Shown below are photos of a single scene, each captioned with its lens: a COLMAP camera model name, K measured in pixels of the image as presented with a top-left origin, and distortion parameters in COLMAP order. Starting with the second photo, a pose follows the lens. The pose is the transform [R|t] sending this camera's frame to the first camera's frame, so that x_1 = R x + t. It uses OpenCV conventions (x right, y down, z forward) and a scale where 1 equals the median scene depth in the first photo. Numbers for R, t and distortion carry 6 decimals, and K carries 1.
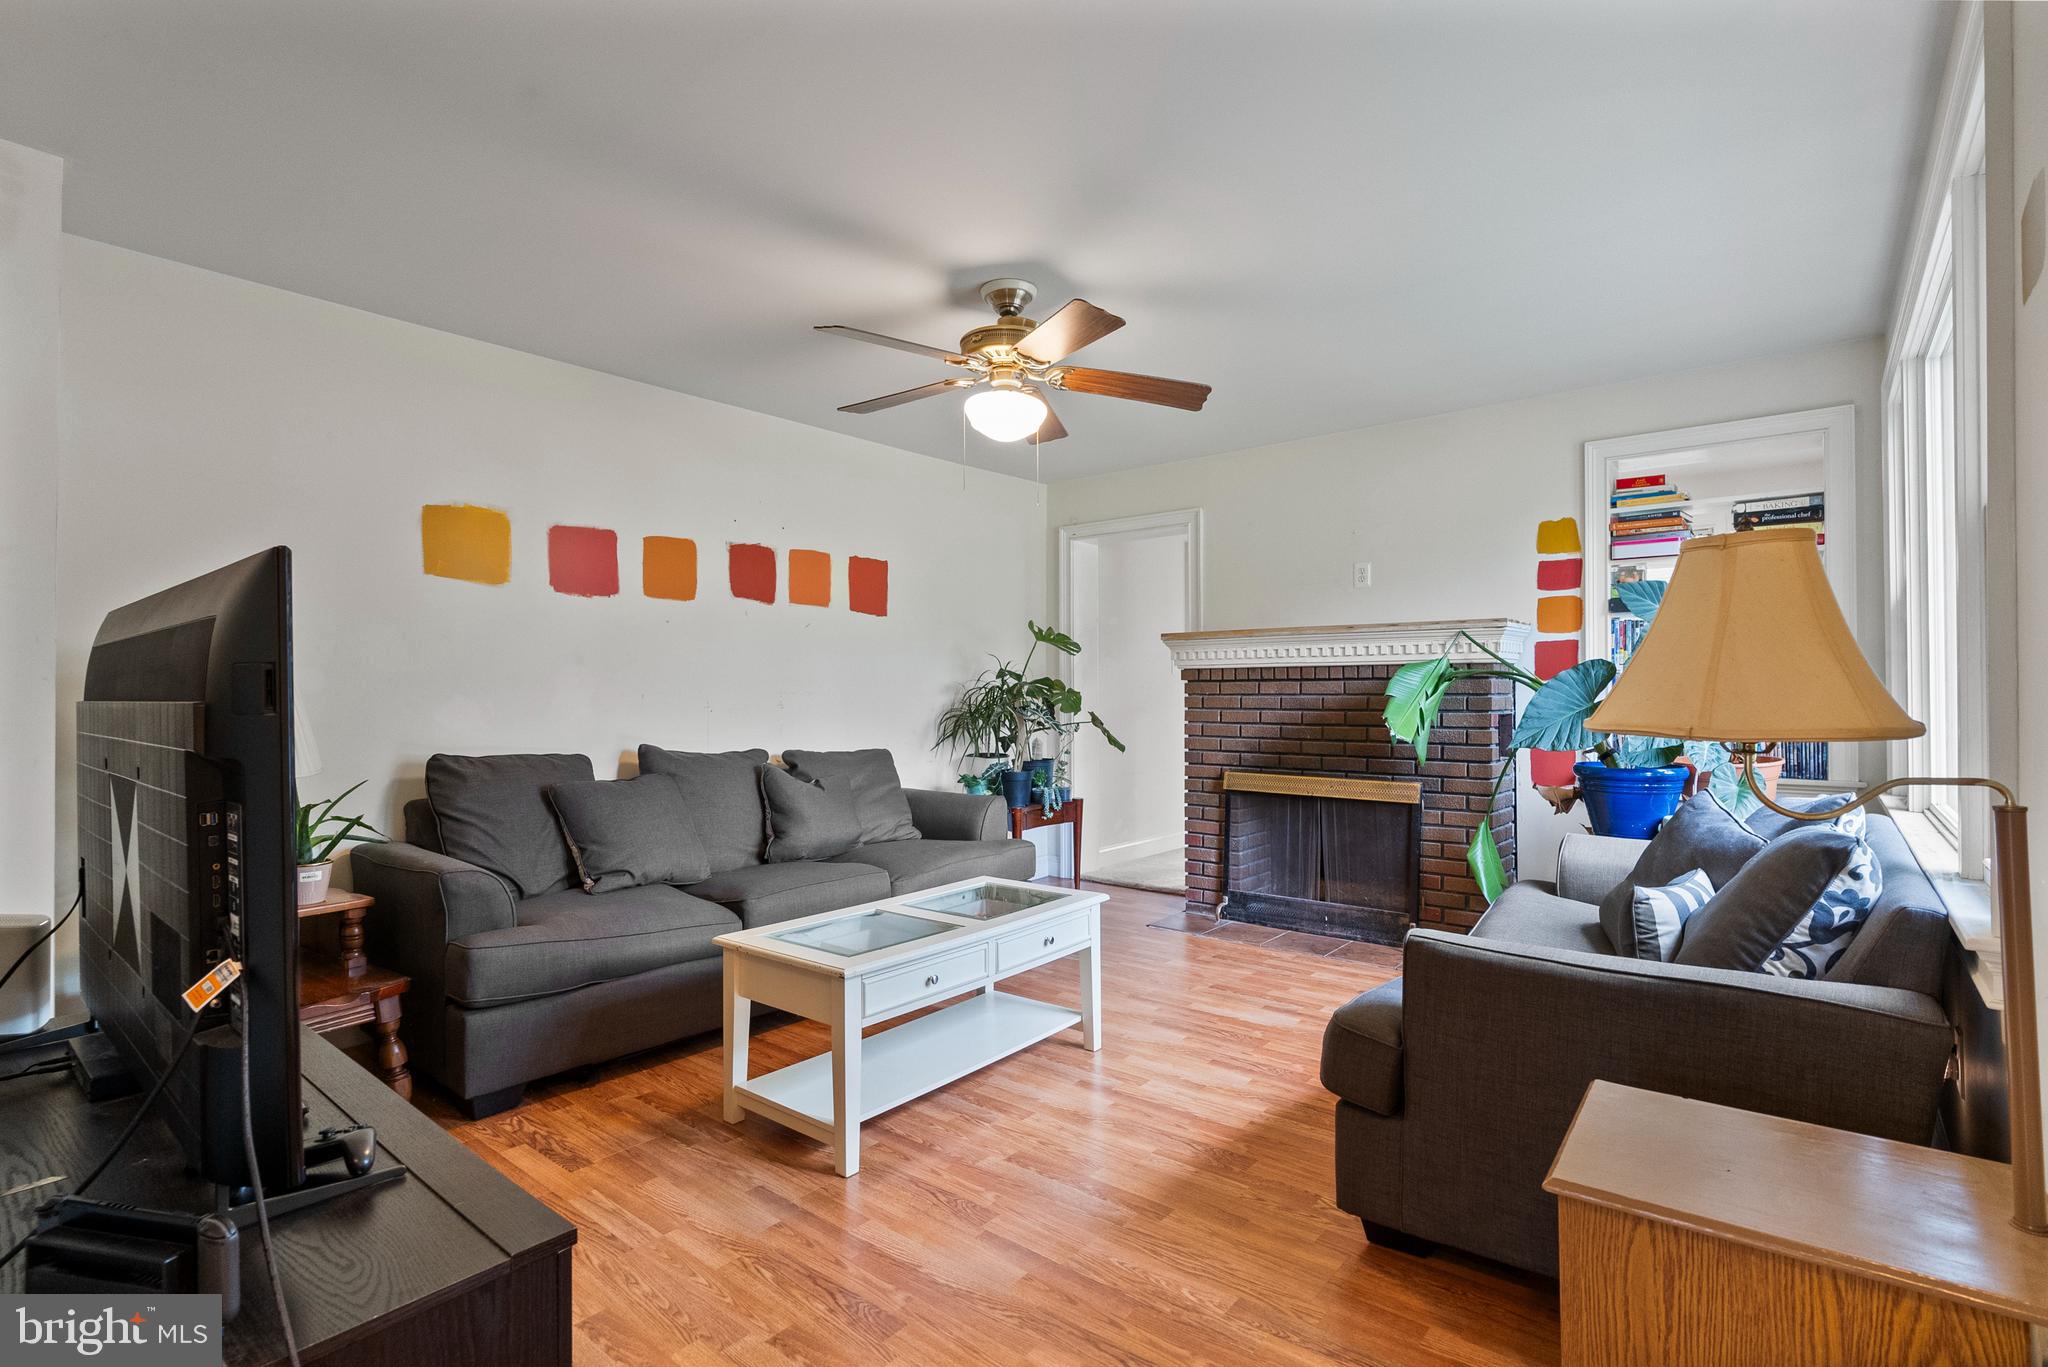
lens RADIAL K [[981.5, 0, 1019.5], [0, 981.5, 678.3], [0, 0, 1]] dist [-0.012130, 0.003855]
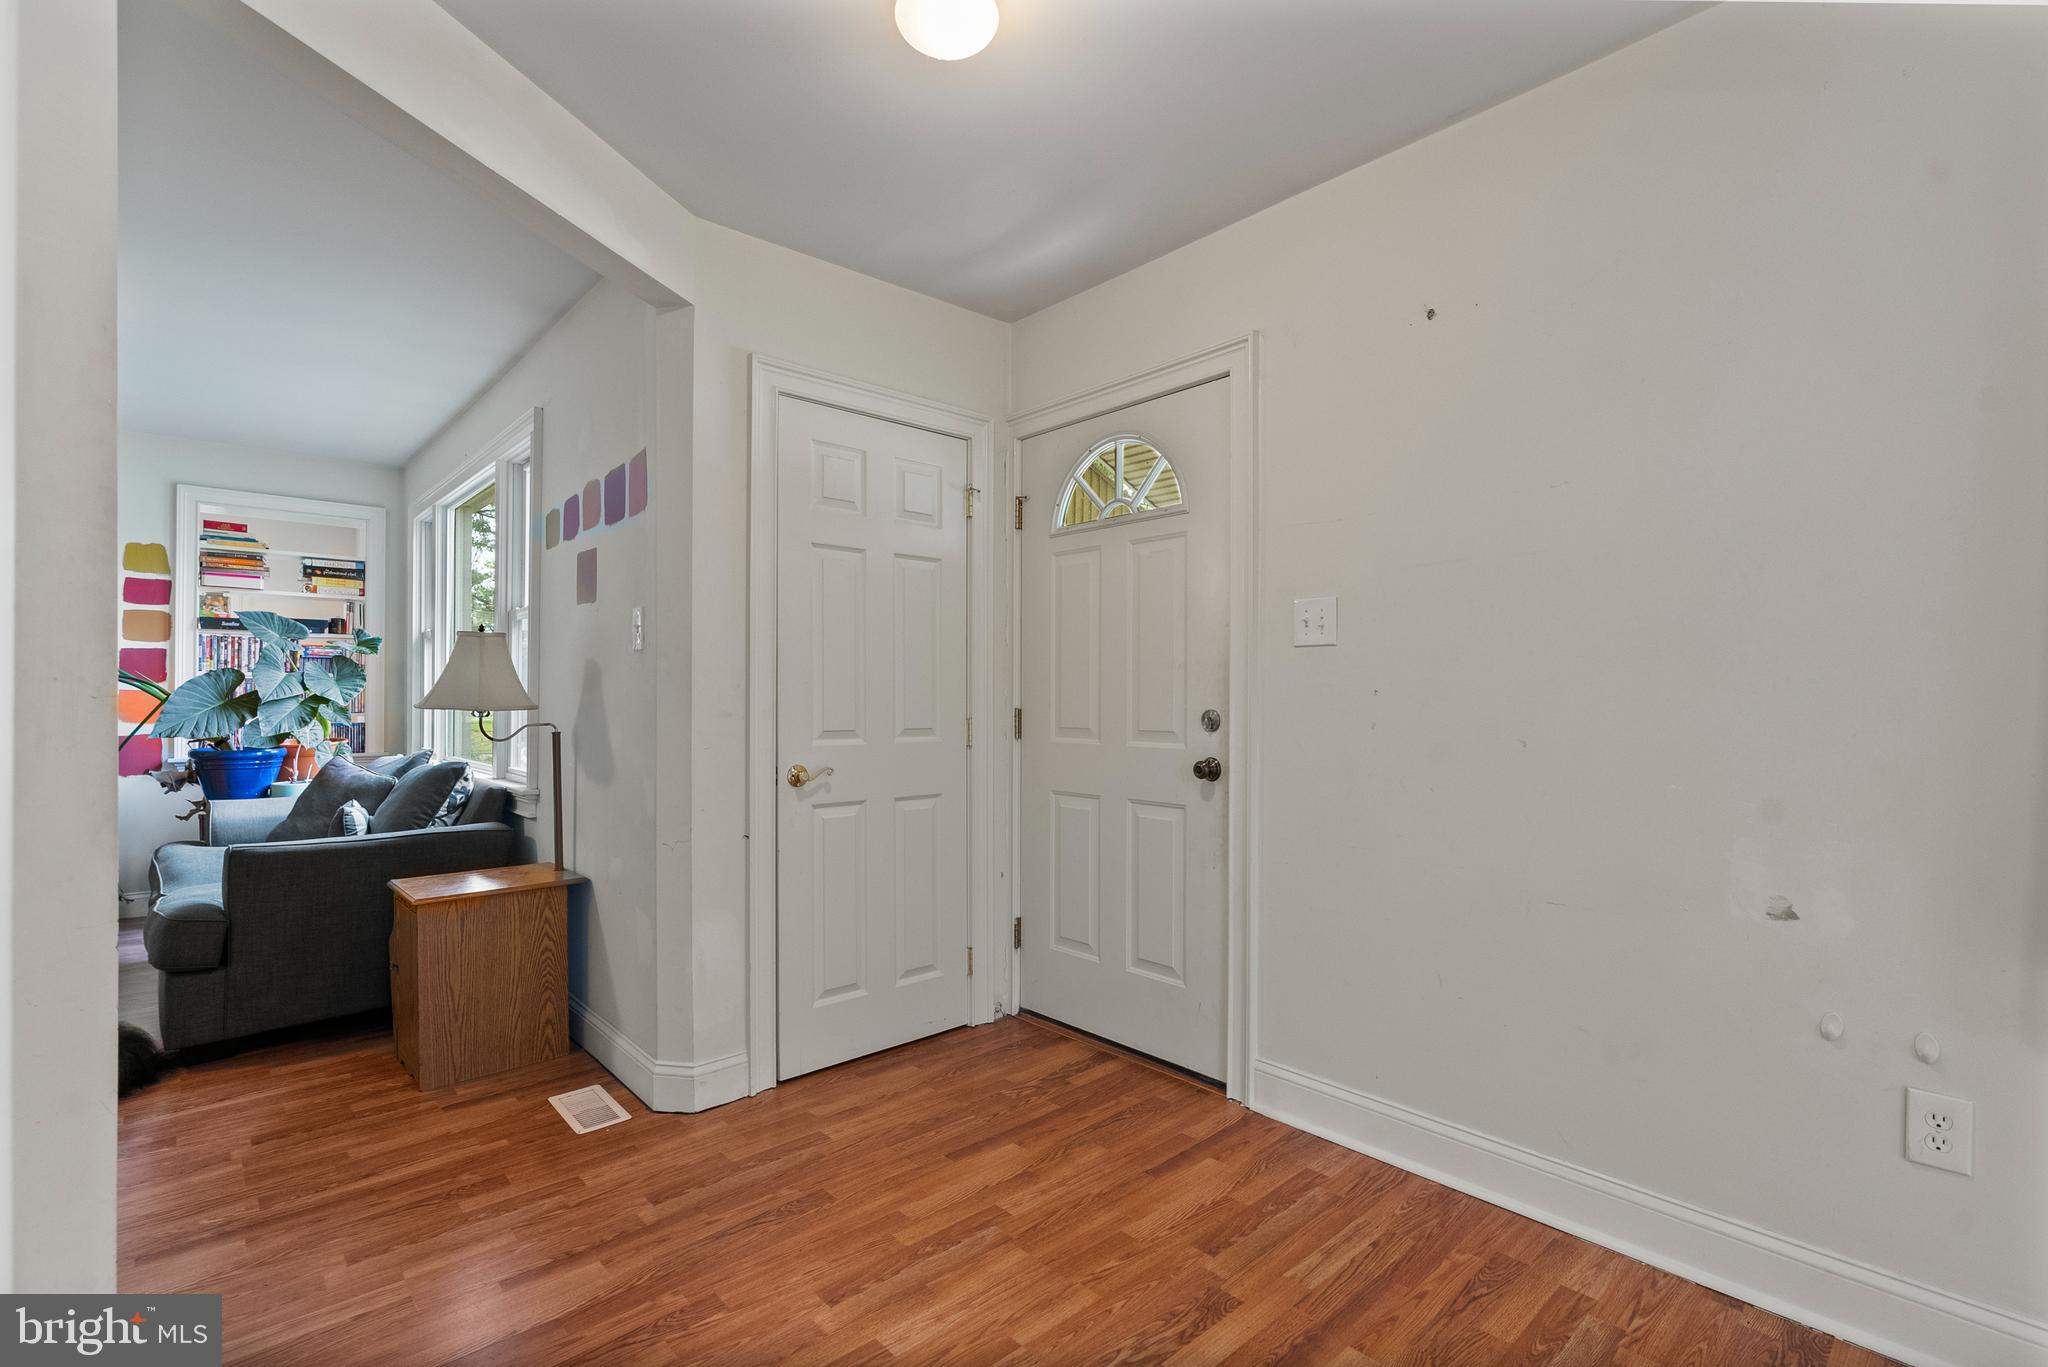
lens RADIAL K [[931.0, 0, 1031.0], [0, 931.0, 703.7], [0, 0, 1]] dist [-0.009814, 0.003946]
pose [[0.154229, -0.002799, 0.988031, -0.372201], [-0.019971, 0.999783, 0.005950, -0.000424], [-0.987833, -0.020649, 0.154140, -0.207240]]
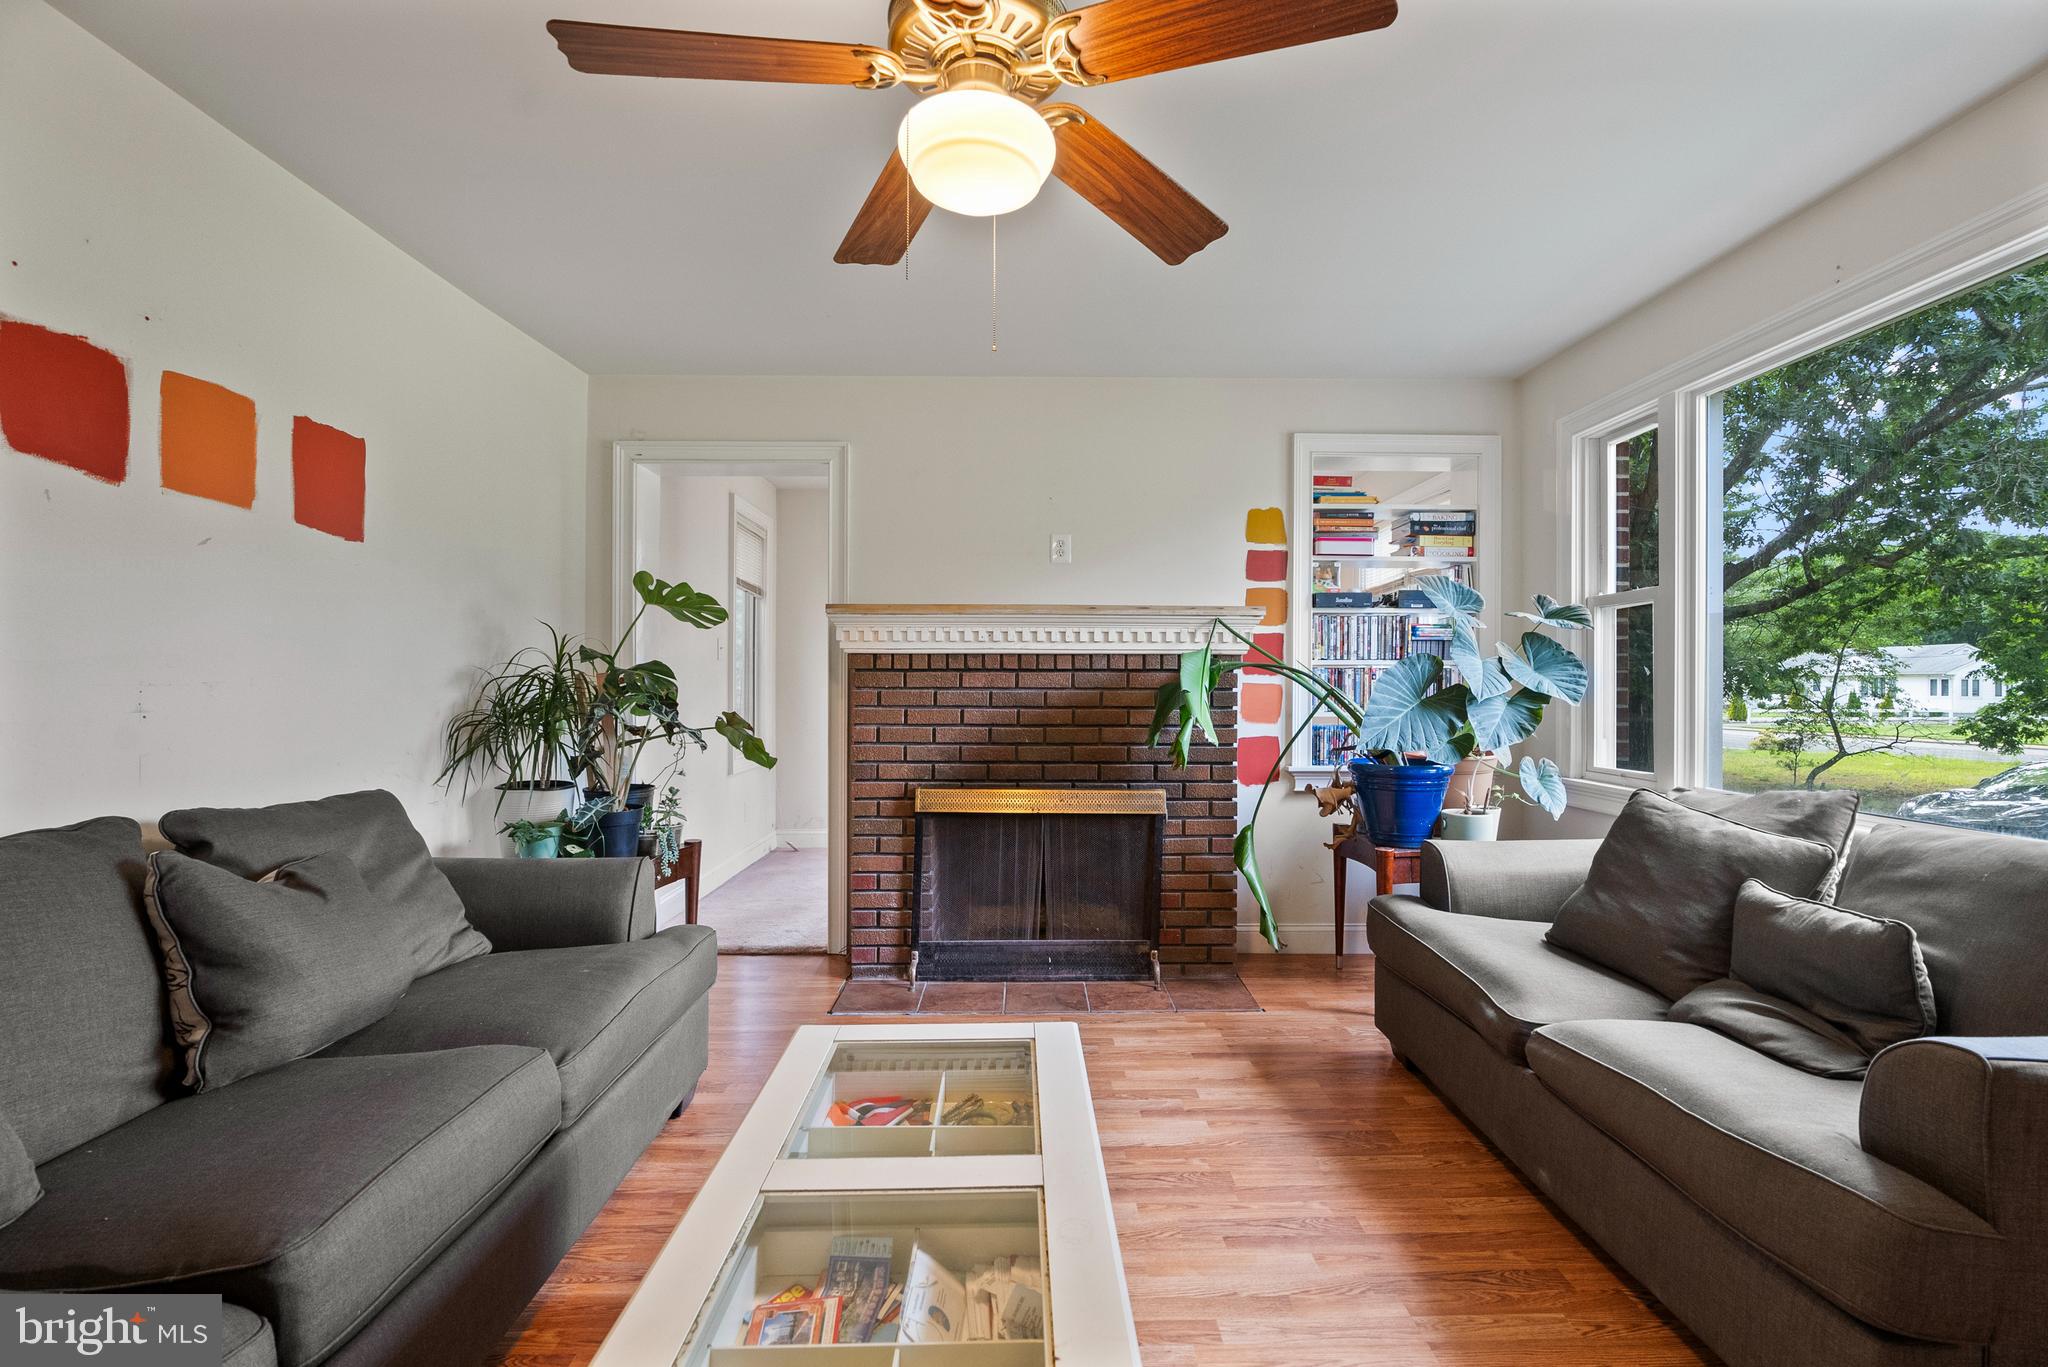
lens RADIAL K [[931.0, 0, 997.9], [0, 931.0, 681.0], [0, 0, 1]] dist [-0.009814, 0.003946]
pose [[0.754444, 0.005870, 0.656338, -0.254972], [-0.013932, 0.999878, 0.007072, 0.005762], [-0.656216, -0.014479, 0.754434, 0.477092]]
